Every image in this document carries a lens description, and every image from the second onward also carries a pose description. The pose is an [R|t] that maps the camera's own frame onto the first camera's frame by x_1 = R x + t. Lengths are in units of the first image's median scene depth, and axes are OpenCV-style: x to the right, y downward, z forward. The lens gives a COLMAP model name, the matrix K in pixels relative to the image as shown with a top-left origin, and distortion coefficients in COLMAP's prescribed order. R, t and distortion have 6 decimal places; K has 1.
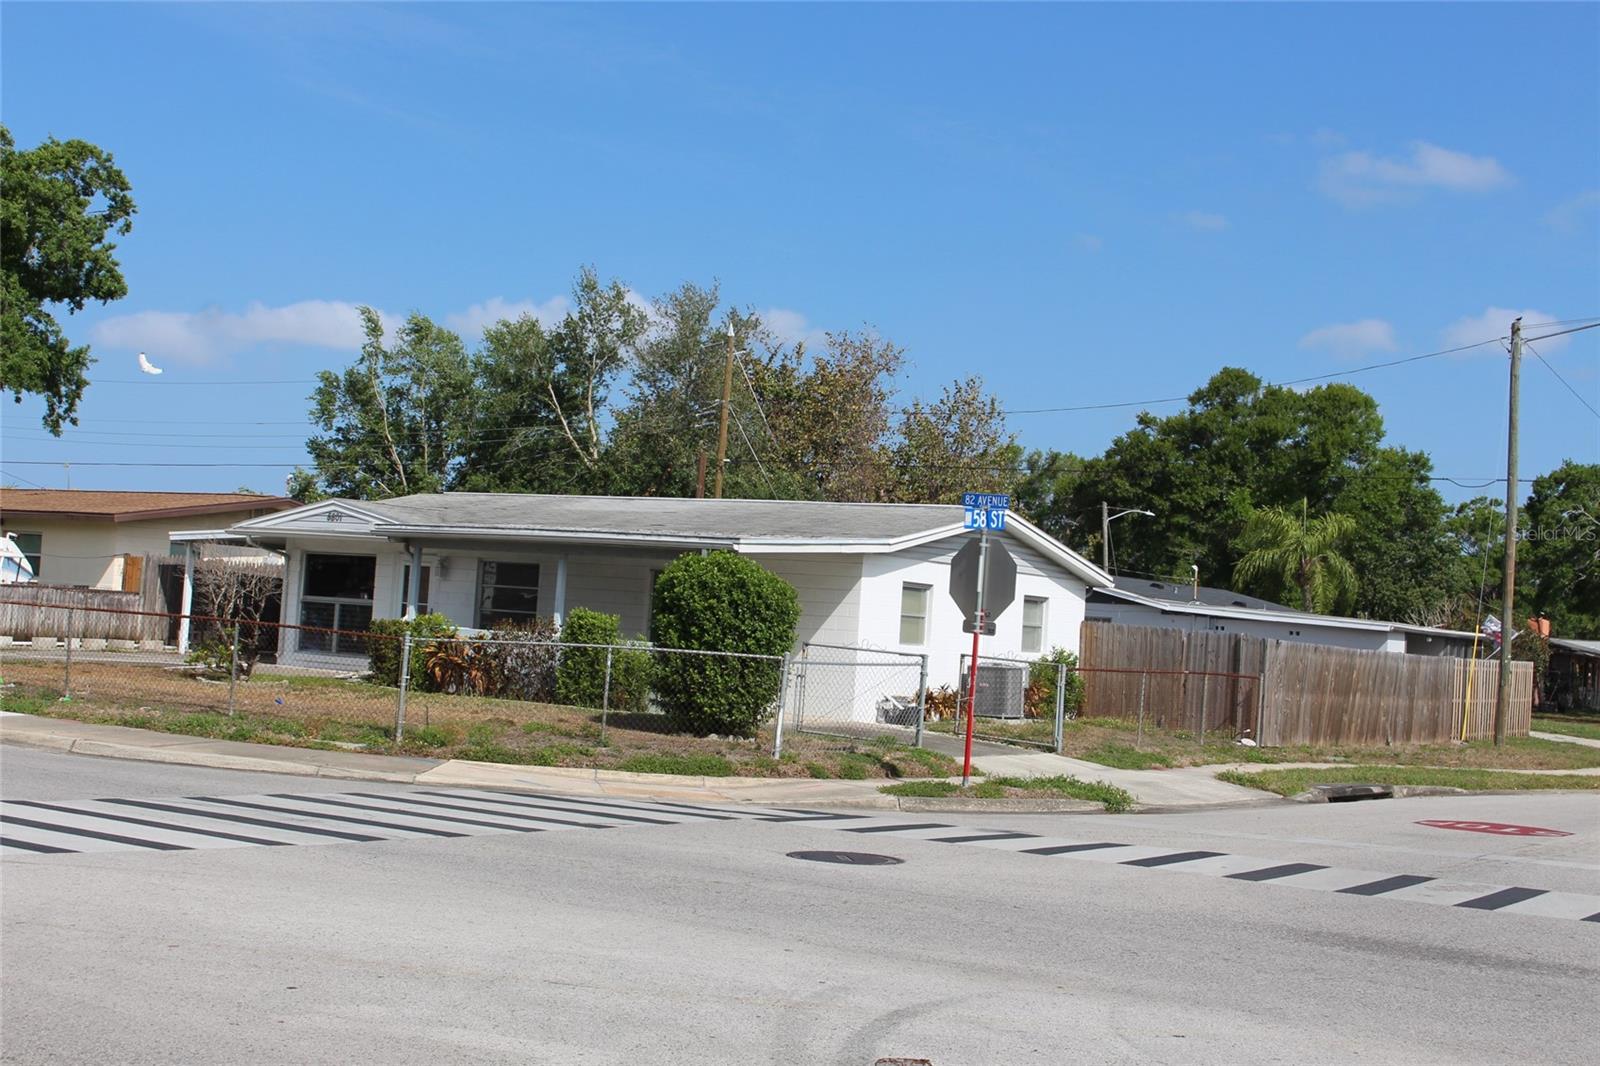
lens RADIAL K [[2139.8, 0, 800.0], [0, 2139.8, 533.0], [0, 0, 1]] dist [-0.026582, -0.034168]
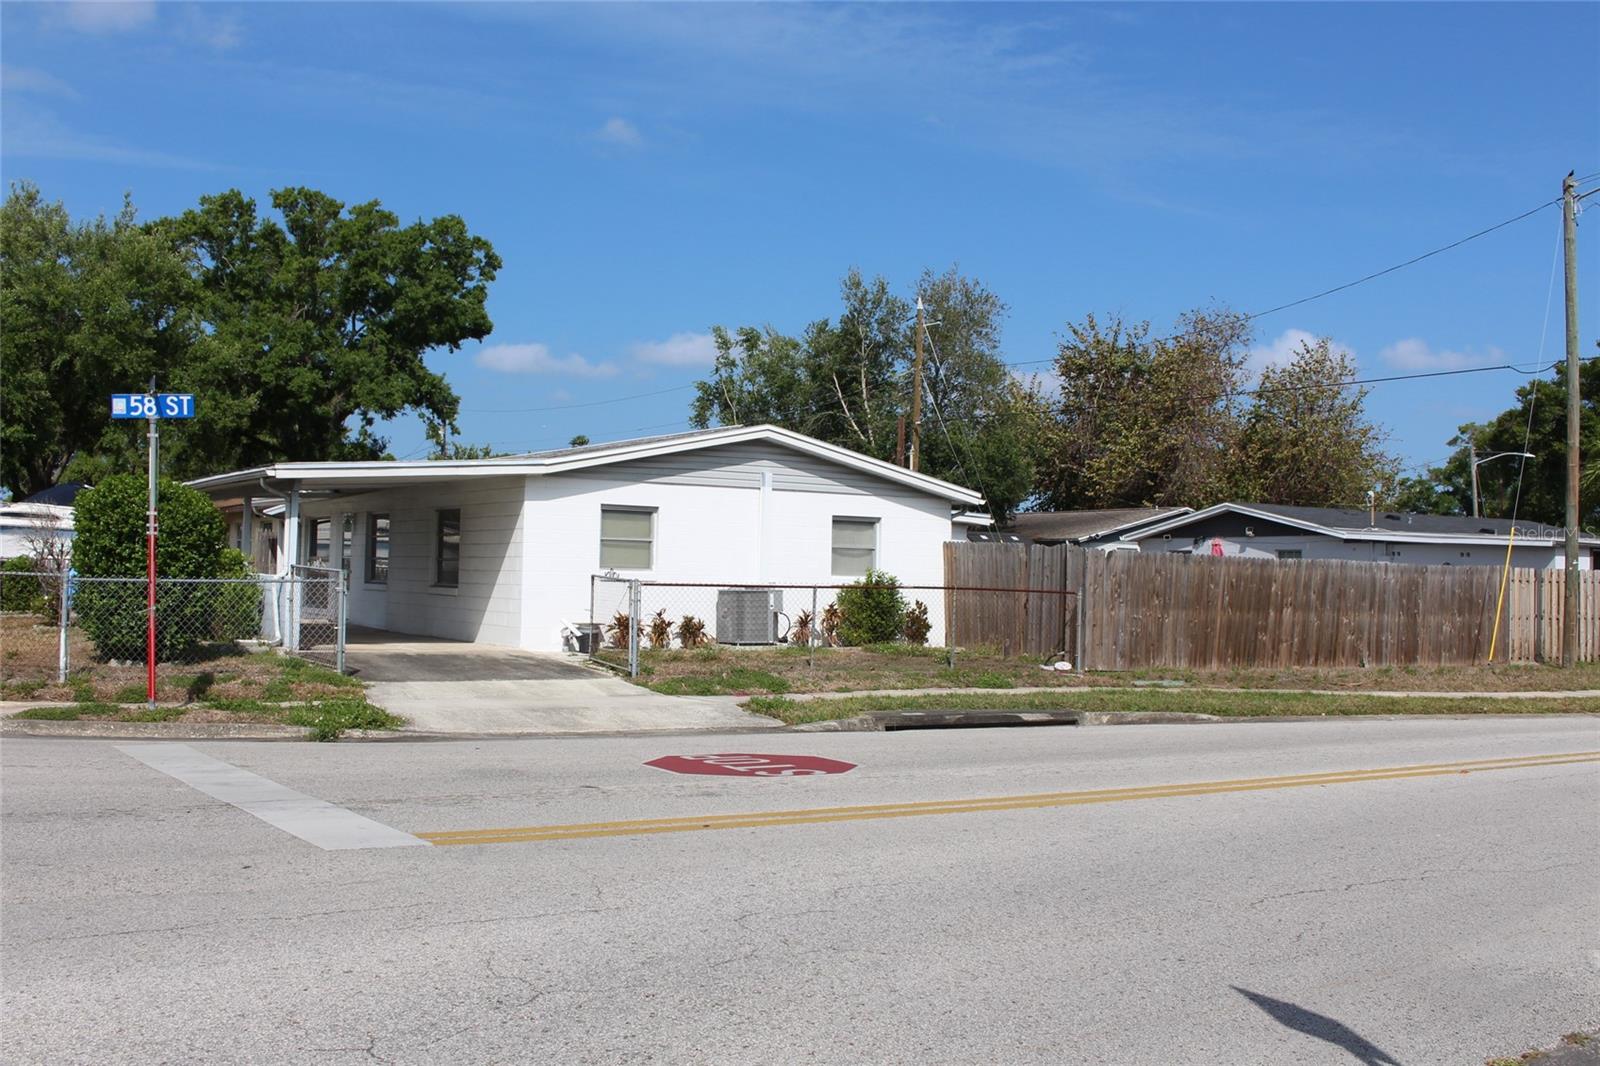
lens RADIAL K [[1640.3, 0, 800.0], [0, 1640.3, 533.0], [0, 0, 1]] dist [-0.080840, 0.025690]
pose [[0.902082, -0.056091, -0.427904, 0.384907], [0.055296, 0.998368, -0.014299, 0.044216], [0.428008, -0.010762, 0.903711, 0.322110]]
